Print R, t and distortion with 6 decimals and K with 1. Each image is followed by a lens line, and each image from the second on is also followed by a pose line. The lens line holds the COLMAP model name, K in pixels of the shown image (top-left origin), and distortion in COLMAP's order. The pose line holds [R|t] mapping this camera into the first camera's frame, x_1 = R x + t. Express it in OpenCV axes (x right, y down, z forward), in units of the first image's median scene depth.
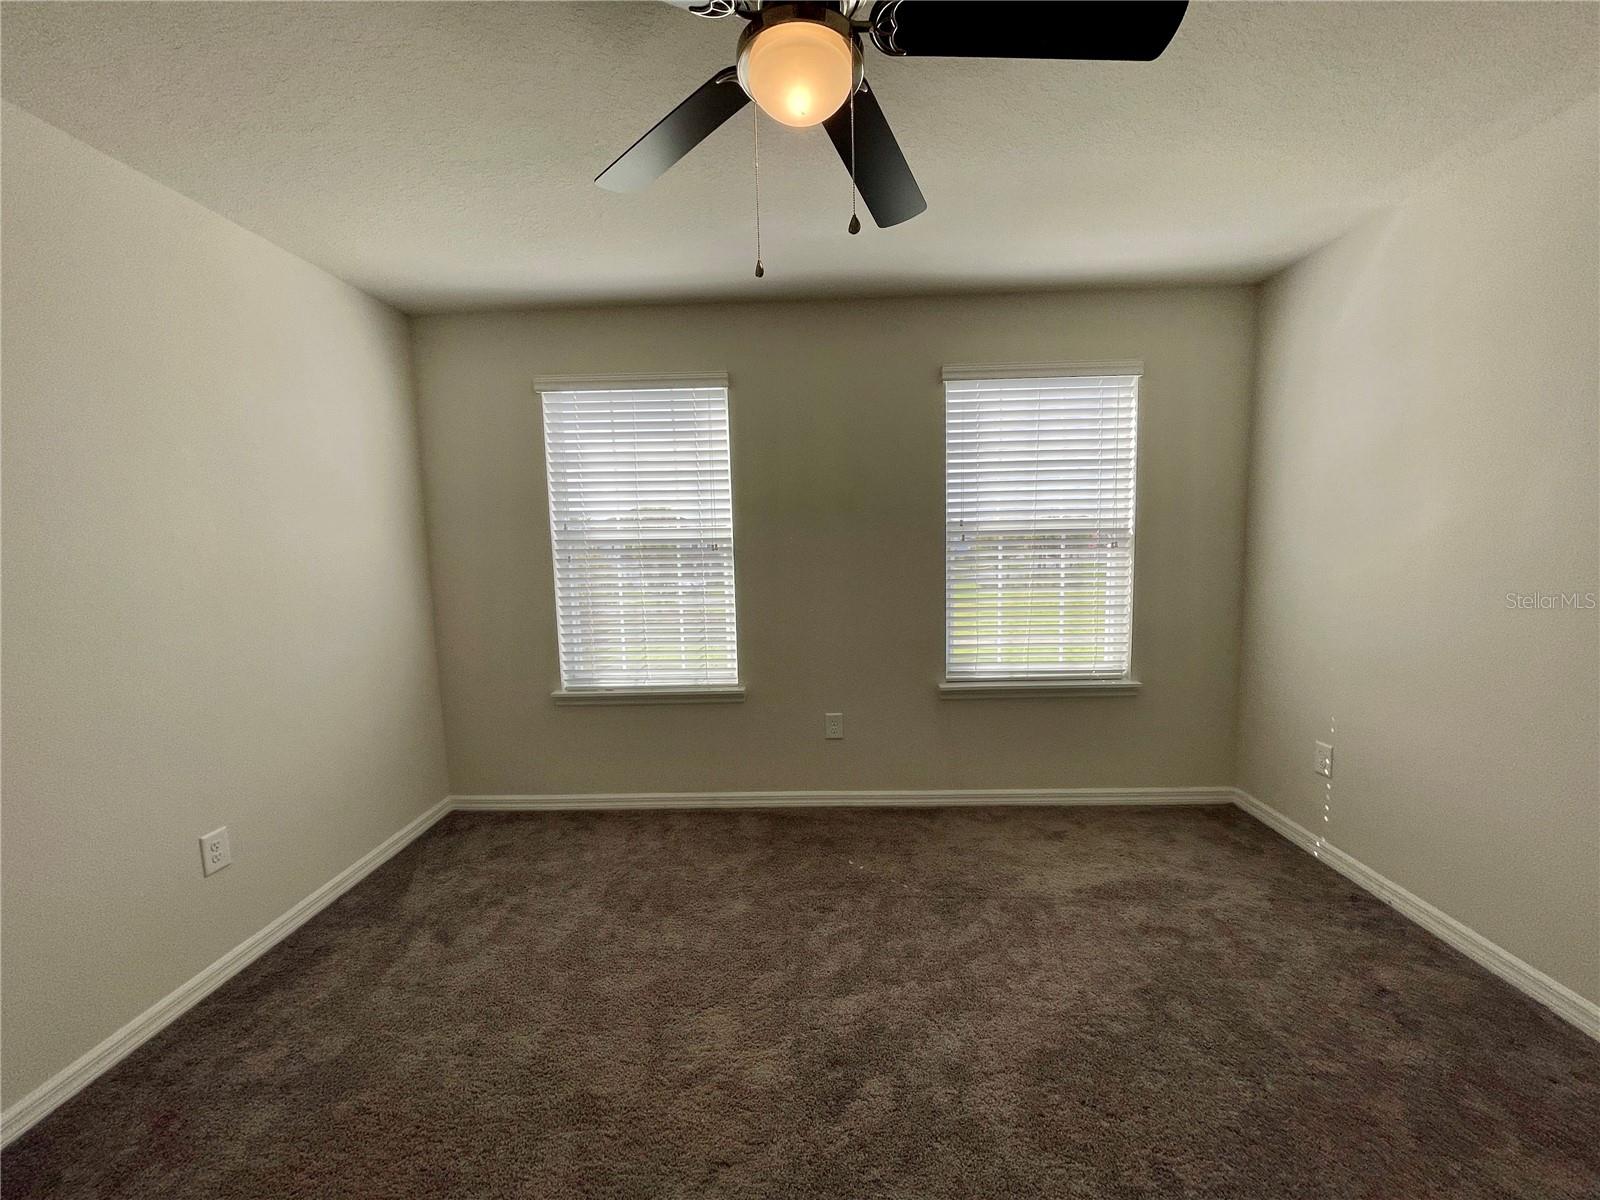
lens RADIAL K [[662.2, 0, 803.2], [0, 662.2, 615.2], [0, 0, 1]] dist [0.002992, -0.000101]
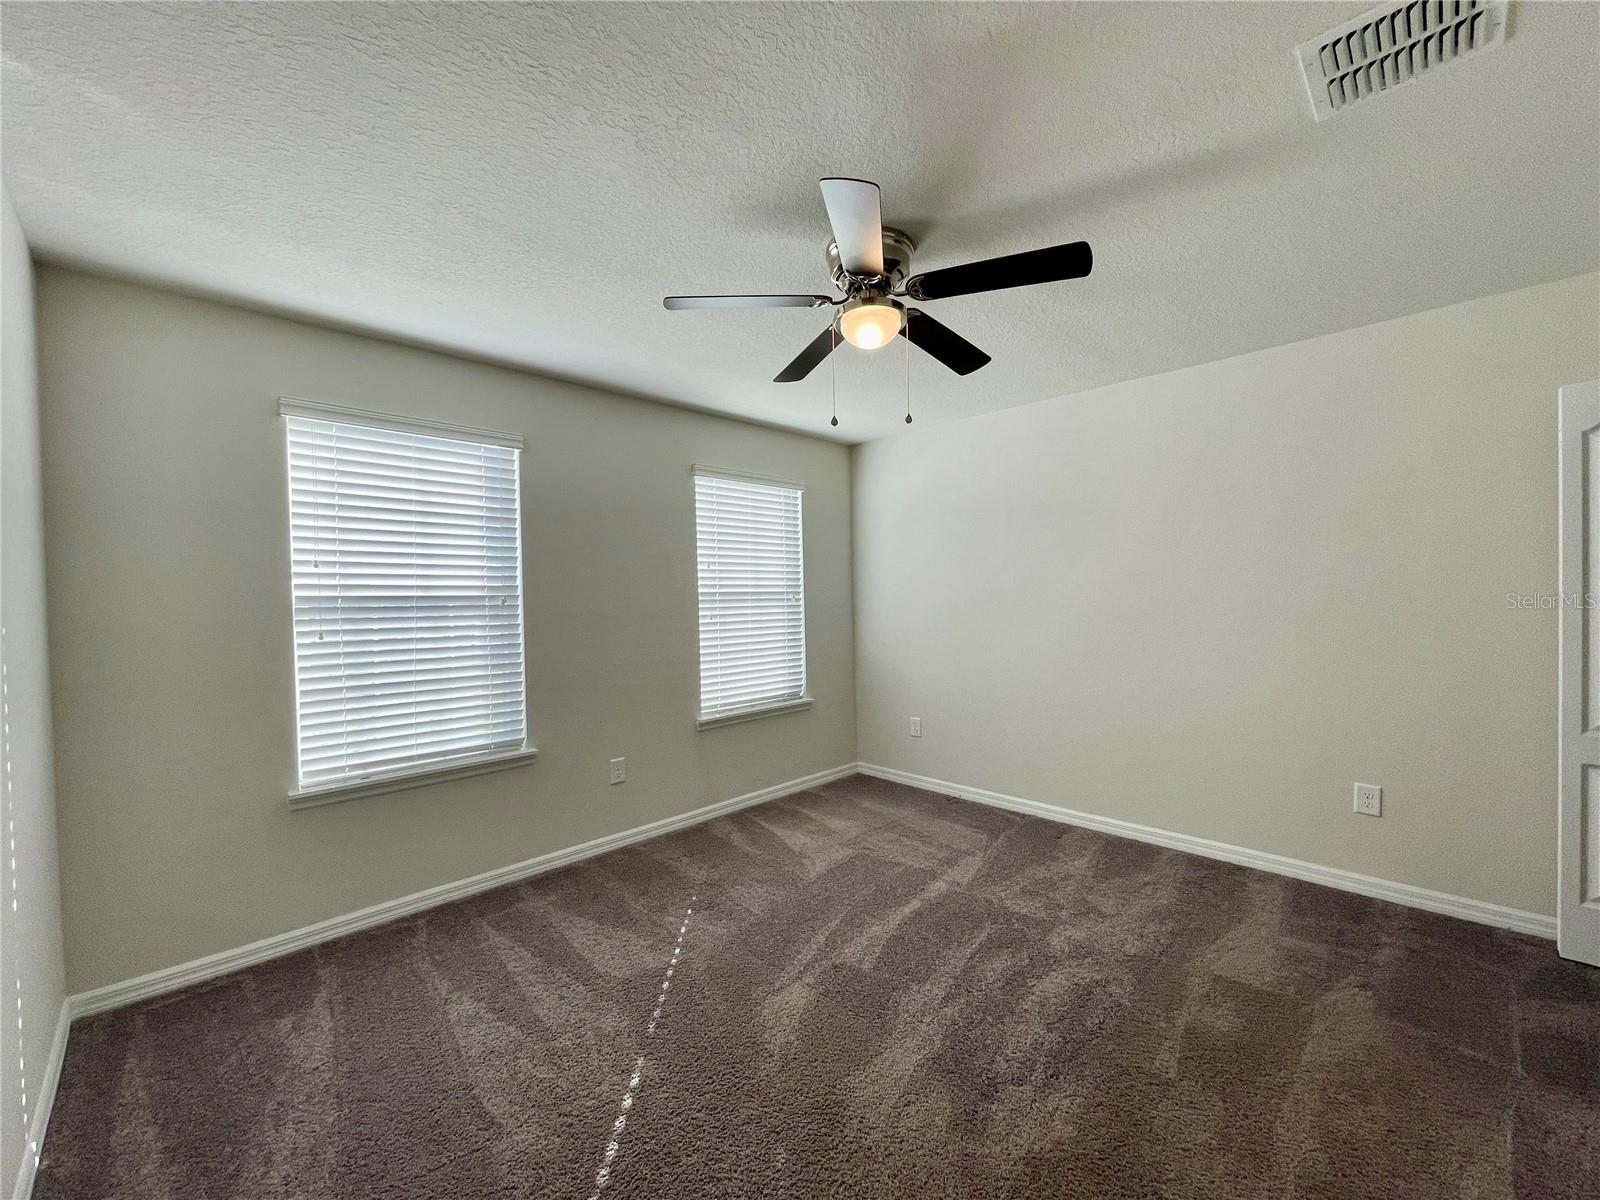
lens RADIAL K [[662.2, 0, 807.4], [0, 662.2, 608.1], [0, 0, 1]] dist [0.002992, -0.000101]
pose [[0.678902, -0.004832, 0.734213, -0.538713], [0.087841, 0.993331, -0.074686, 0.012762], [-0.728955, 0.115198, 0.674799, 0.017421]]
